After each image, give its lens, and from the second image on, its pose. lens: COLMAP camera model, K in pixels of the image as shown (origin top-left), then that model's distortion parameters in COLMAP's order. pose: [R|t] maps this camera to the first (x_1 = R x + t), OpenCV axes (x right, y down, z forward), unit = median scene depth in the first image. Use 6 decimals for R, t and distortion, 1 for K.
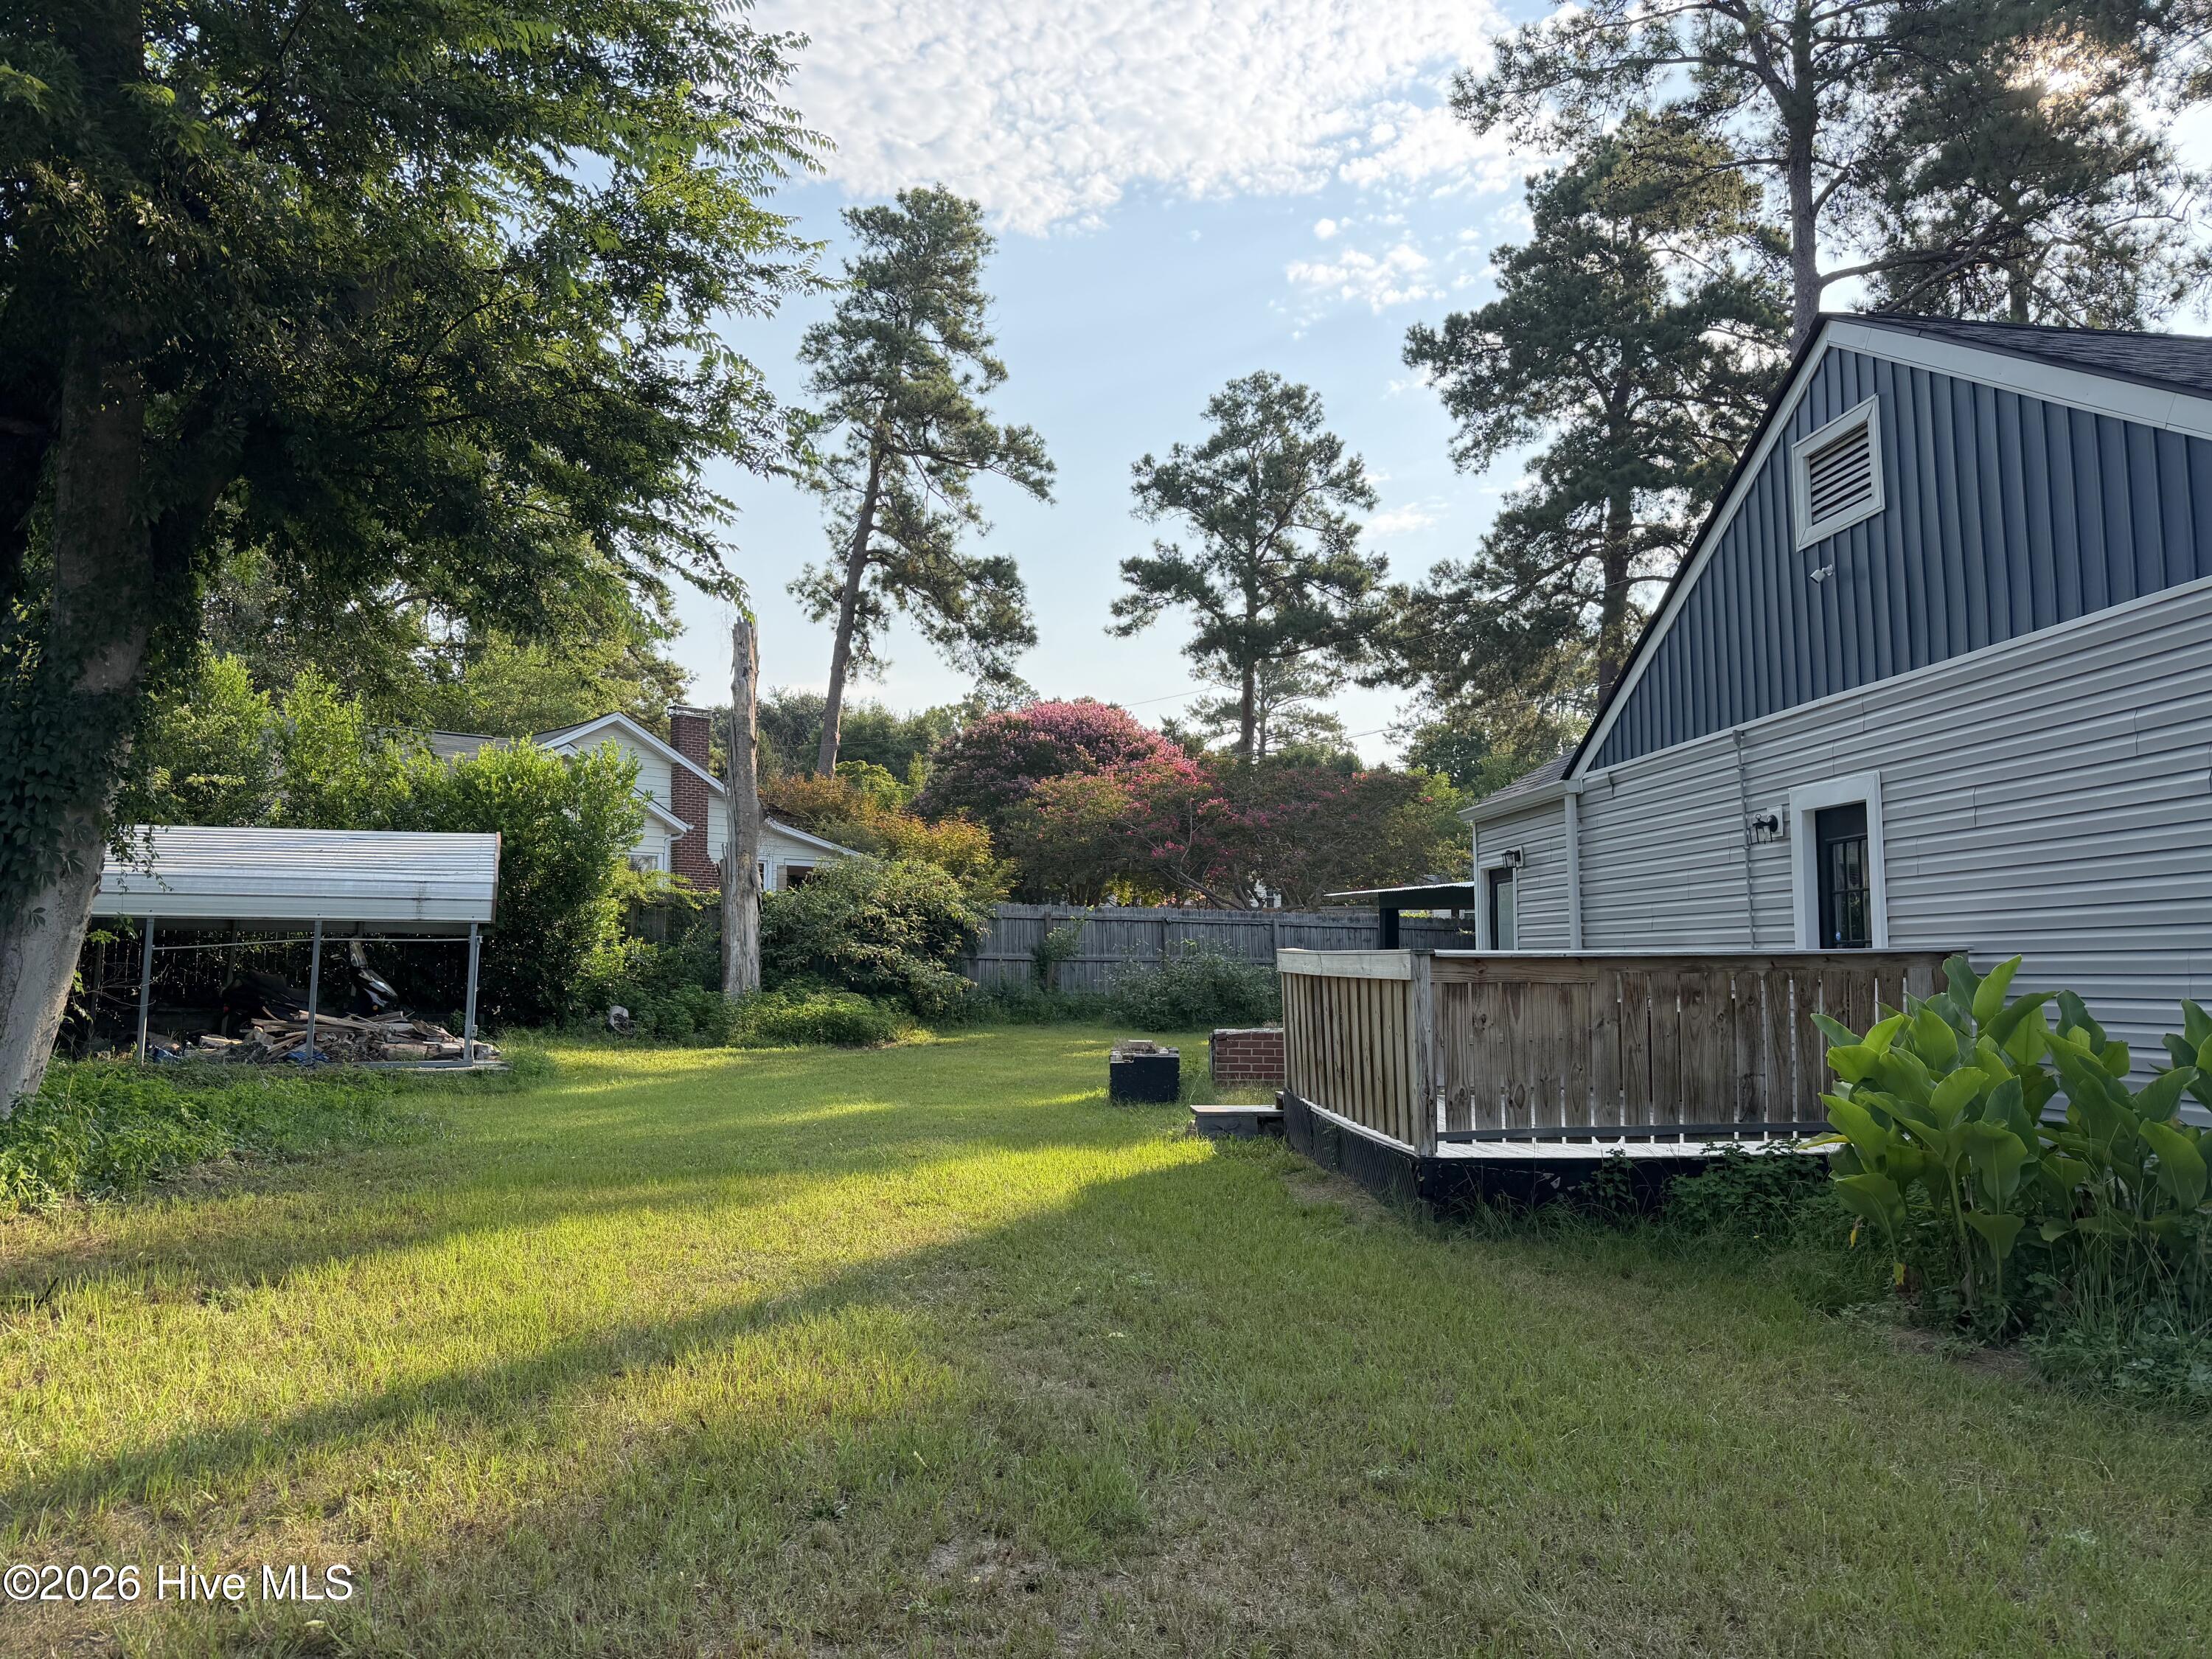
lens RADIAL K [[1536.1, 0, 1106.0], [0, 1536.1, 829.5], [0, 0, 1]] dist [0.082900, -0.102369]
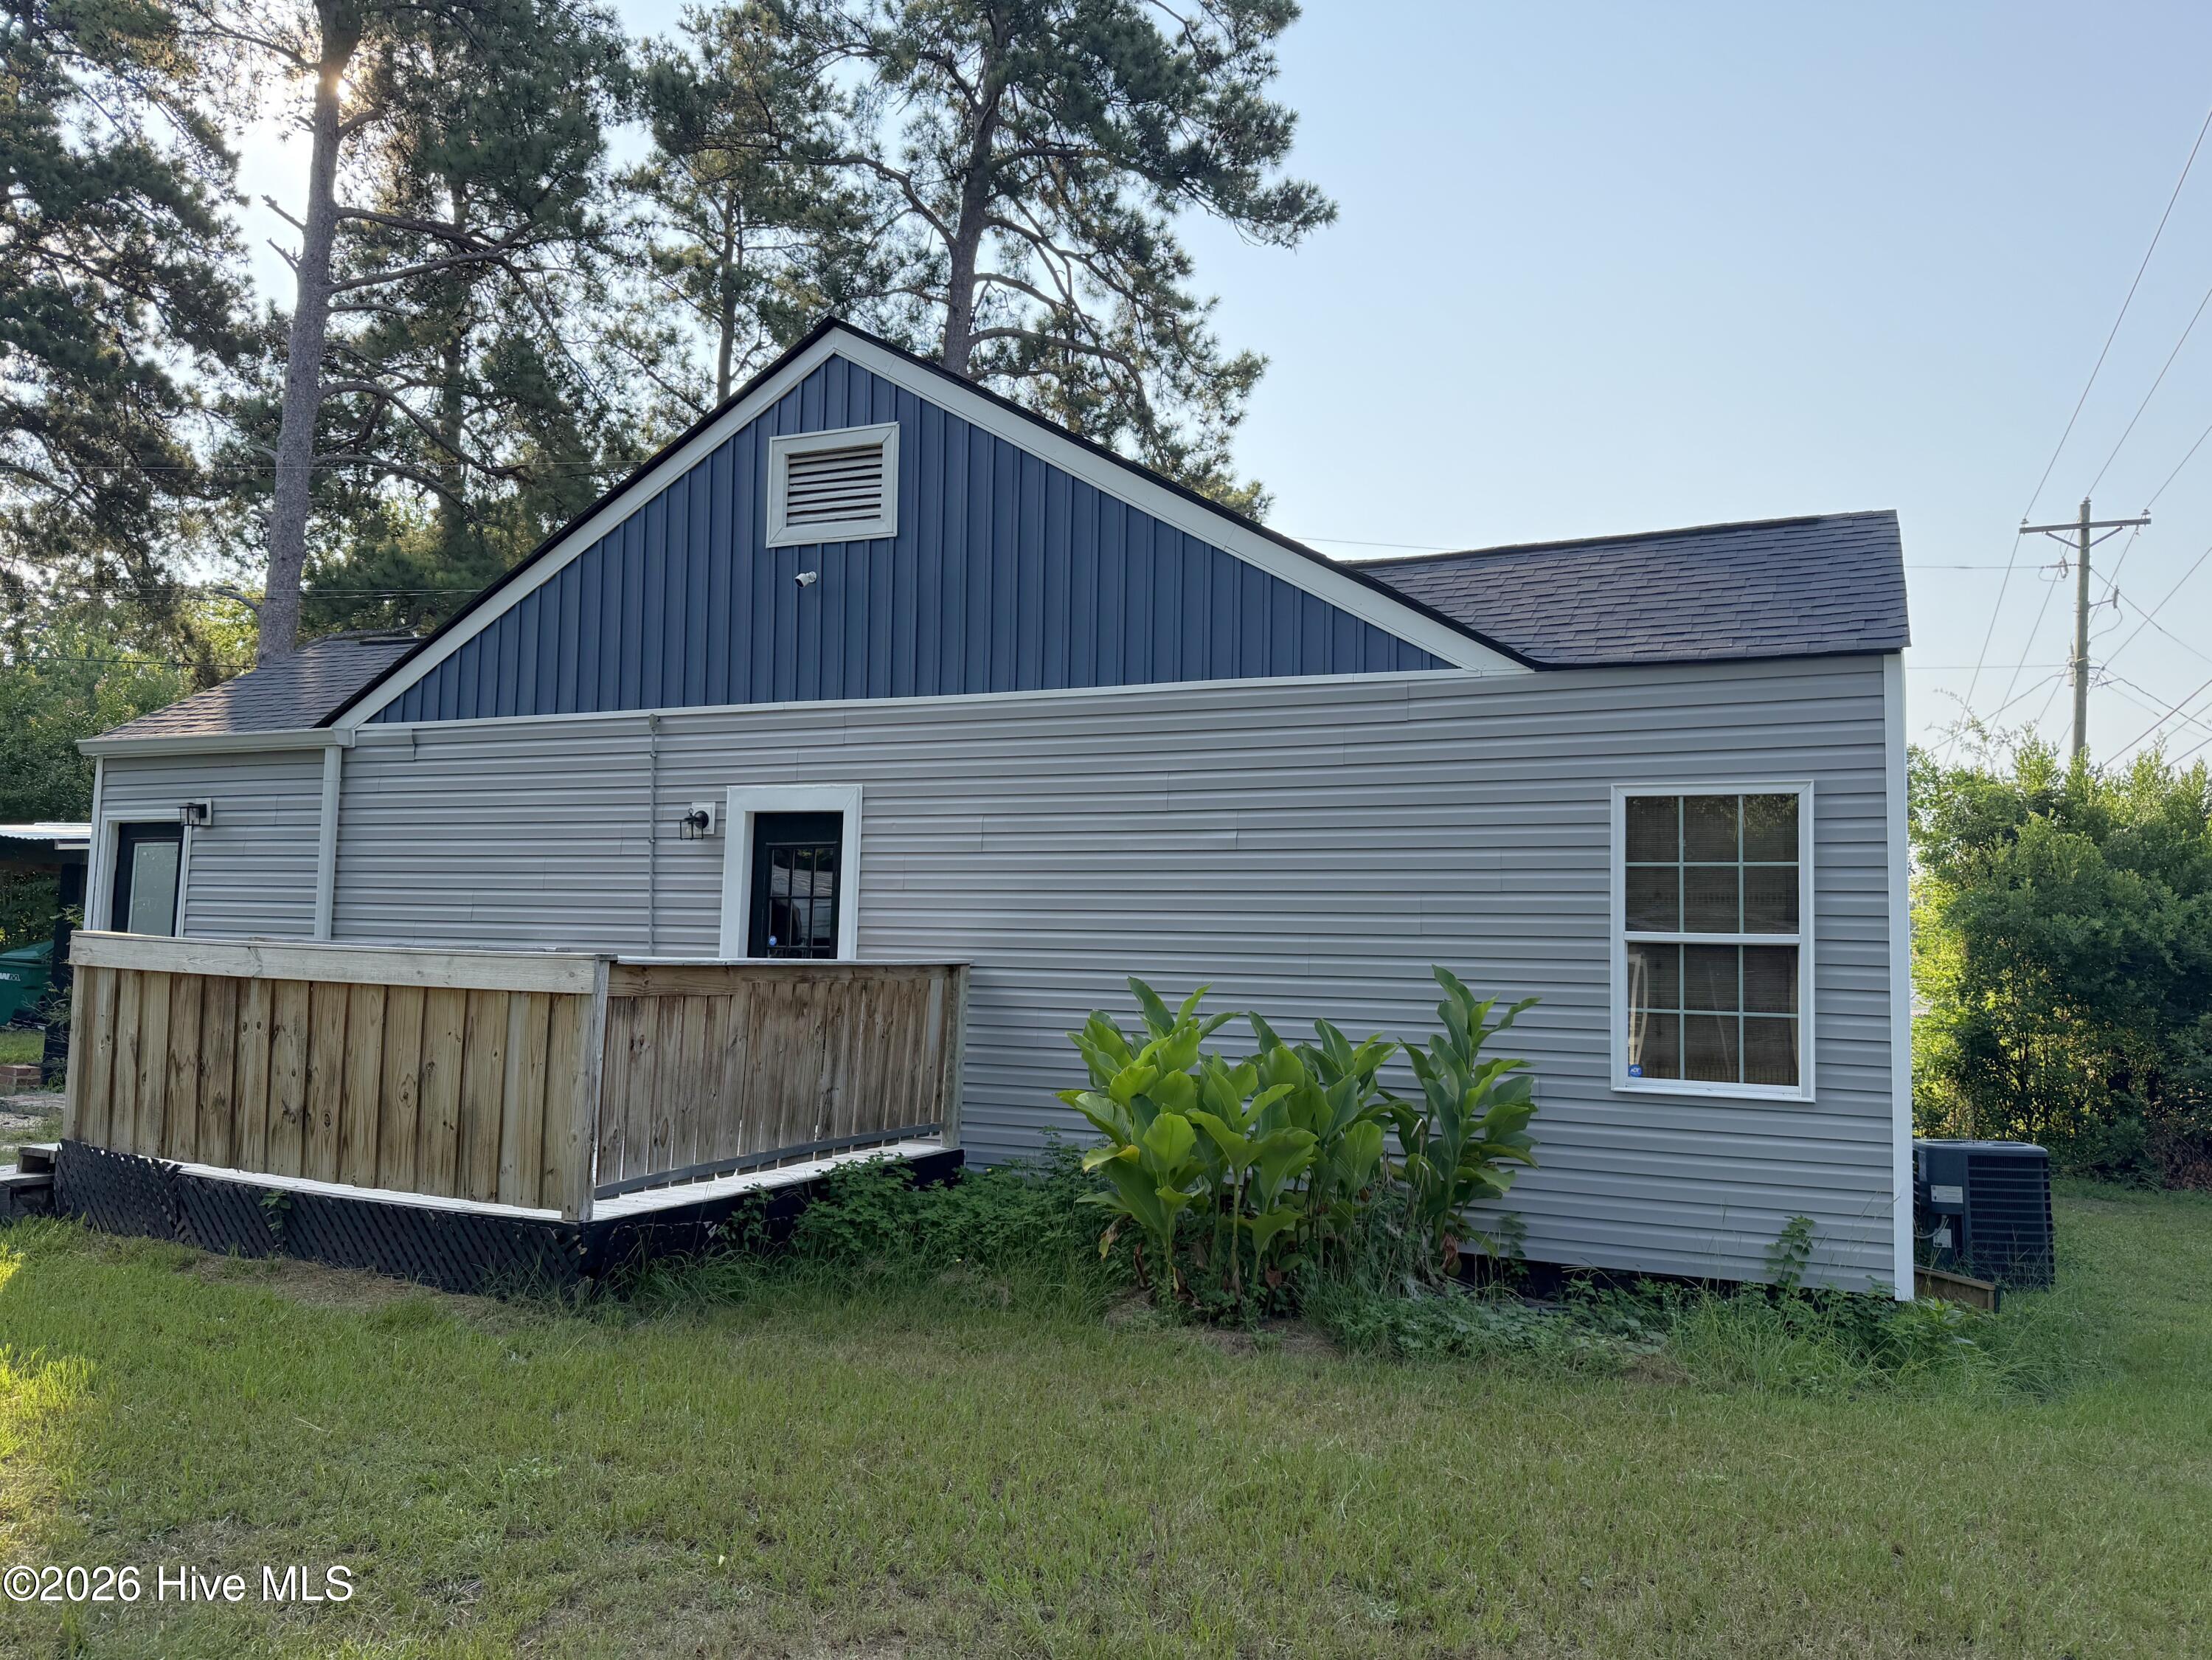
lens RADIAL K [[1566.7, 0, 1103.5], [0, 1566.7, 839.2], [0, 0, 1]] dist [0.062538, -0.085671]
pose [[0.485446, 0.086894, 0.869937, -0.320695], [-0.107968, 0.993390, -0.038976, 0.020879], [-0.867574, -0.075005, 0.491619, 0.343072]]
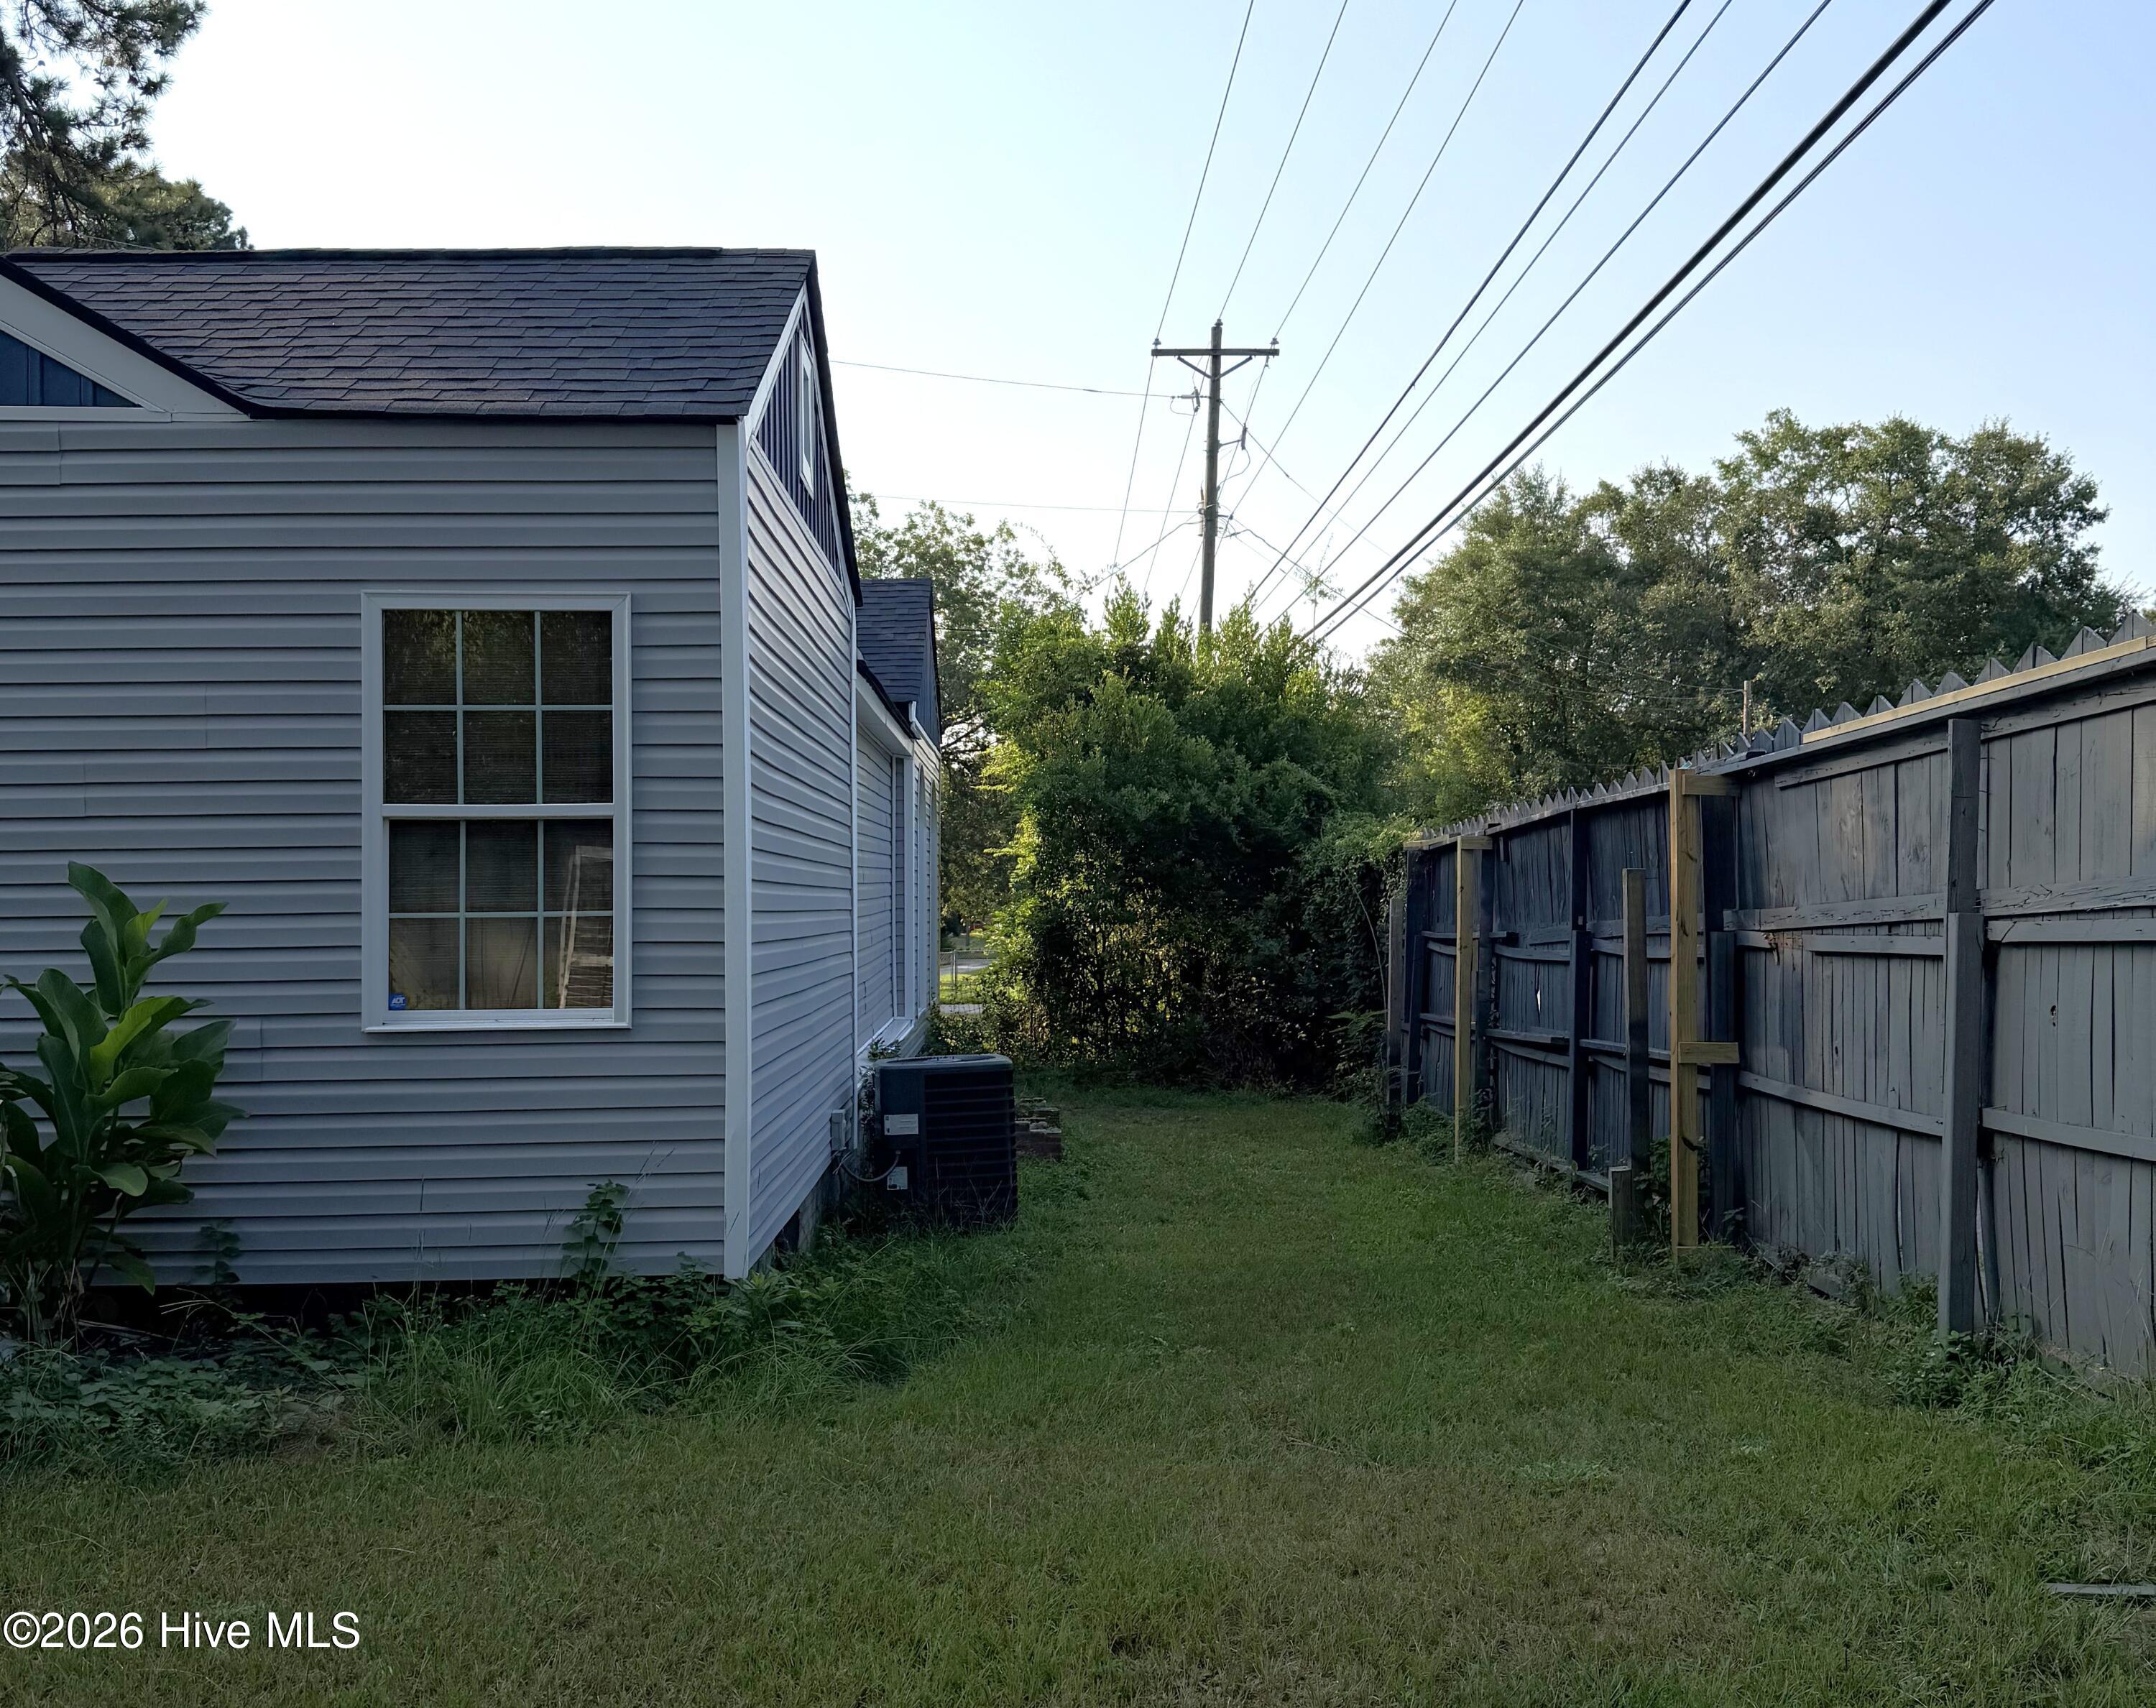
lens RADIAL K [[1953.1, 0, 1078.0], [0, 1953.1, 854.0], [0, 0, 1]] dist [0.133487, -0.204393]
pose [[0.063319, 0.017342, 0.997843, -0.190830], [-0.084918, 0.996317, -0.011927, 0.013489], [-0.994374, -0.083980, 0.064558, 0.225752]]
